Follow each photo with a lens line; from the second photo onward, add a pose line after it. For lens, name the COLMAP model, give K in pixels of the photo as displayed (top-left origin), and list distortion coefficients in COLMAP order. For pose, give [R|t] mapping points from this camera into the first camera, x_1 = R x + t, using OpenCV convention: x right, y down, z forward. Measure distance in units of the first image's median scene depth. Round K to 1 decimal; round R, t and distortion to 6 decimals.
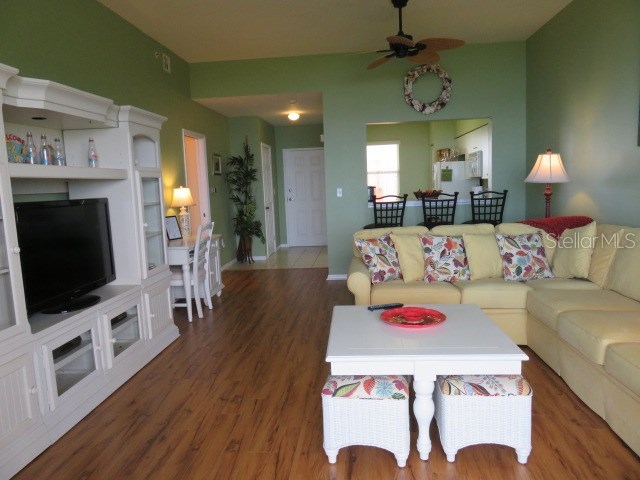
lens RADIAL K [[474.9, 0, 319.5], [0, 474.9, 240.8], [0, 0, 1]] dist [-0.010929, -0.004693]
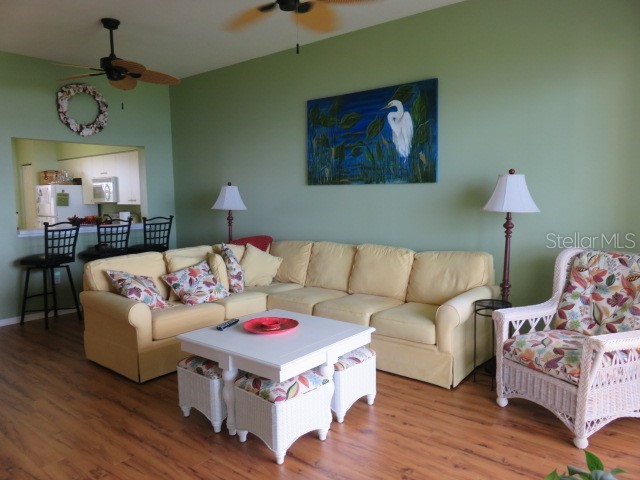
lens RADIAL K [[474.9, 0, 320.1], [0, 474.9, 240.5], [0, 0, 1]] dist [-0.010929, -0.004693]
pose [[0.561706, -0.045833, 0.826066, -0.316635], [0.088410, 0.996072, -0.004851, -0.013839], [-0.822599, 0.075757, 0.563552, 0.102927]]
